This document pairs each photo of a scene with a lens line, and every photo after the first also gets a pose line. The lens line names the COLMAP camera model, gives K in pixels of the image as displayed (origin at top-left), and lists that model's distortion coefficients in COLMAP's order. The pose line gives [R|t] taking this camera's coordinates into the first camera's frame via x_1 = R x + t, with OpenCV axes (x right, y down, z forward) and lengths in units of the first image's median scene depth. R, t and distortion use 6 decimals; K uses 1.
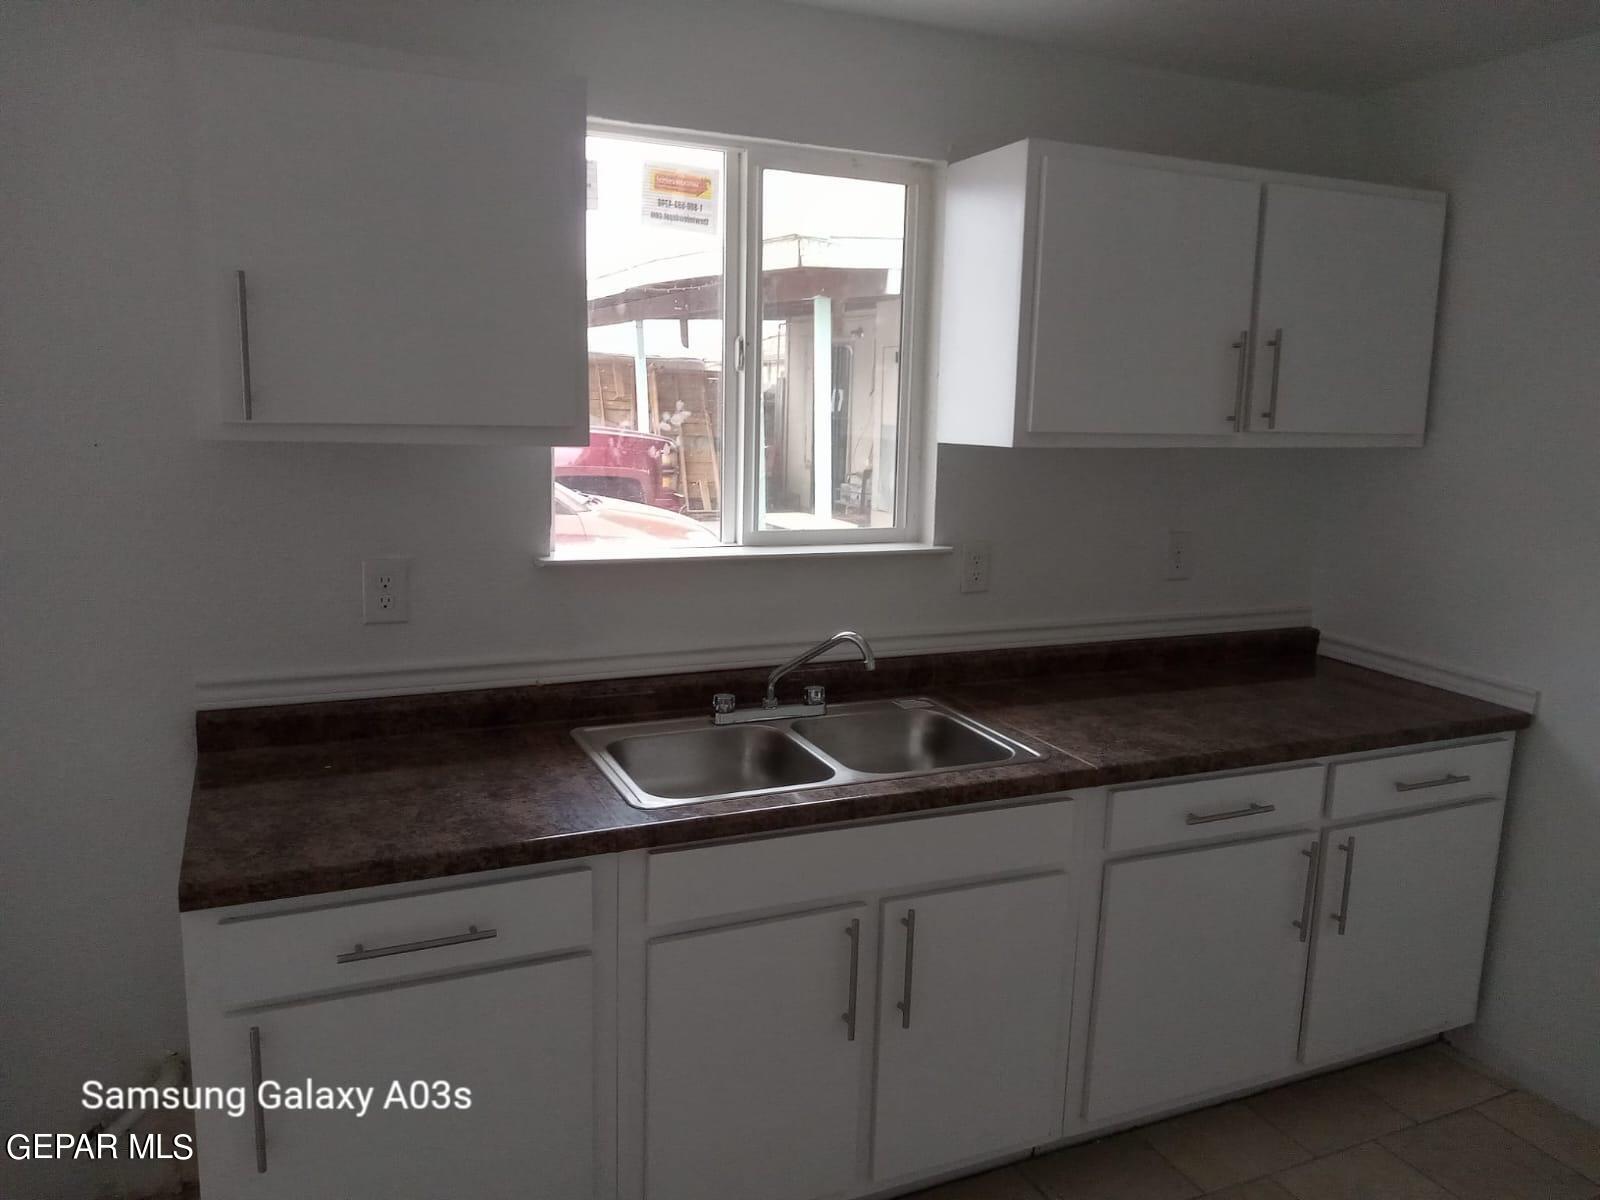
lens RADIAL K [[1025.9, 0, 798.4], [0, 1025.9, 612.1], [0, 0, 1]] dist [0.025052, -0.002227]
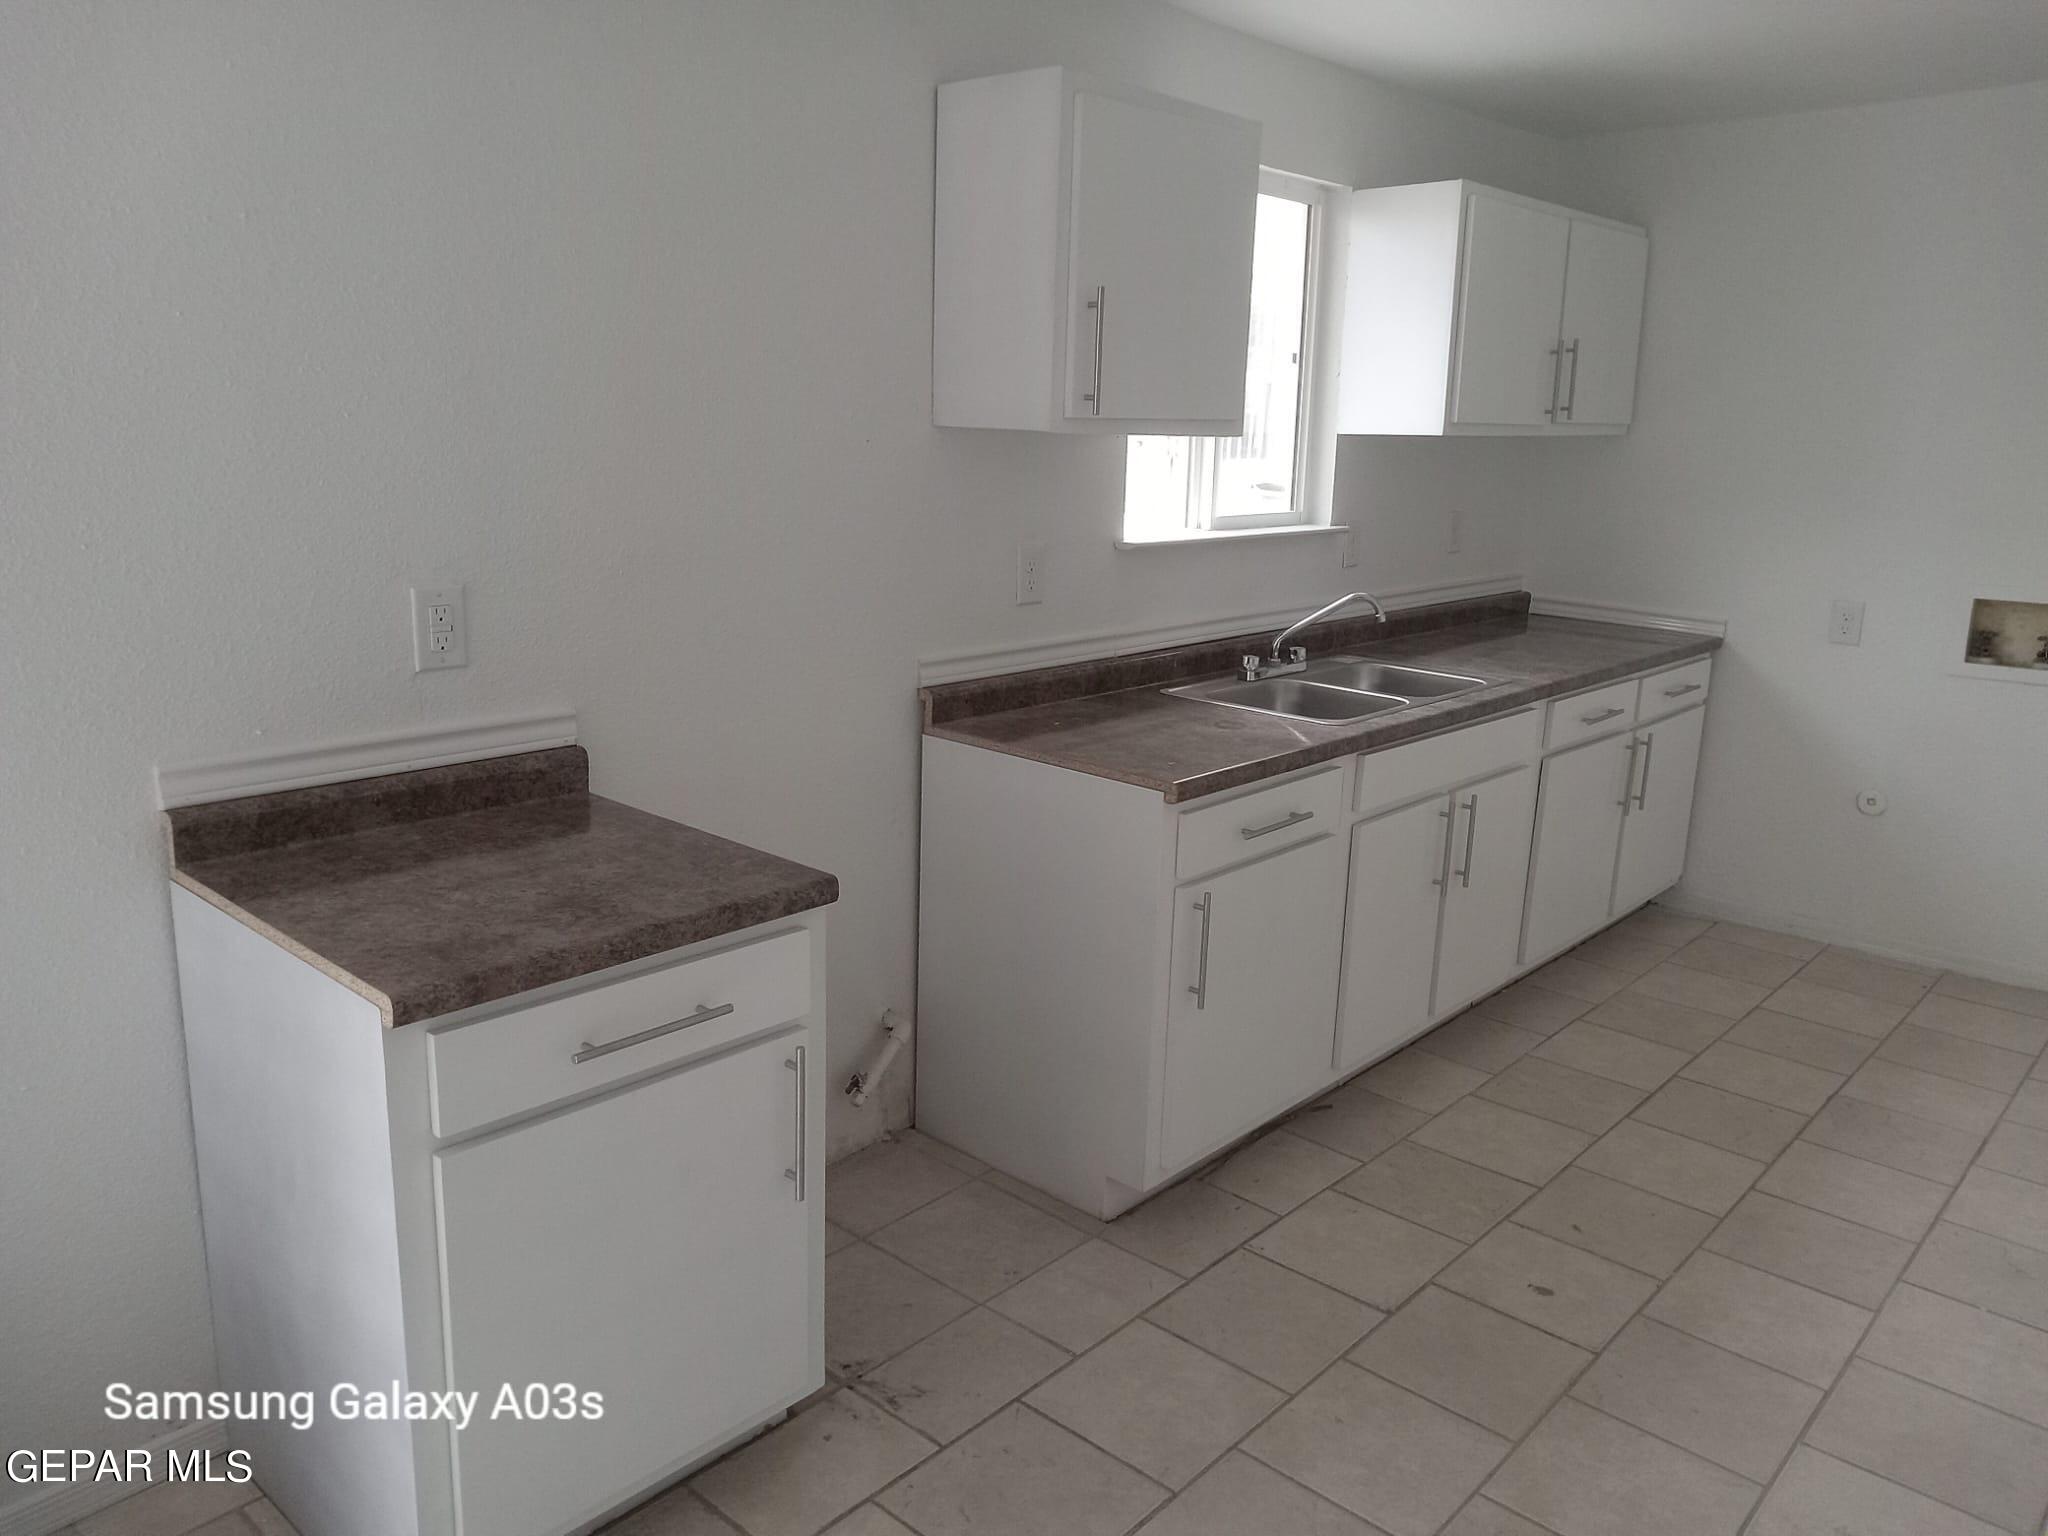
lens RADIAL K [[1523.2, 0, 1027.7], [0, 1523.2, 764.7], [0, 0, 1]] dist [0.077706, -0.001439]
pose [[0.891250, -0.092758, 0.443924, -0.950786], [0.067364, 0.995078, 0.072677, 0.054034], [-0.448481, -0.034869, 0.893112, -0.369041]]
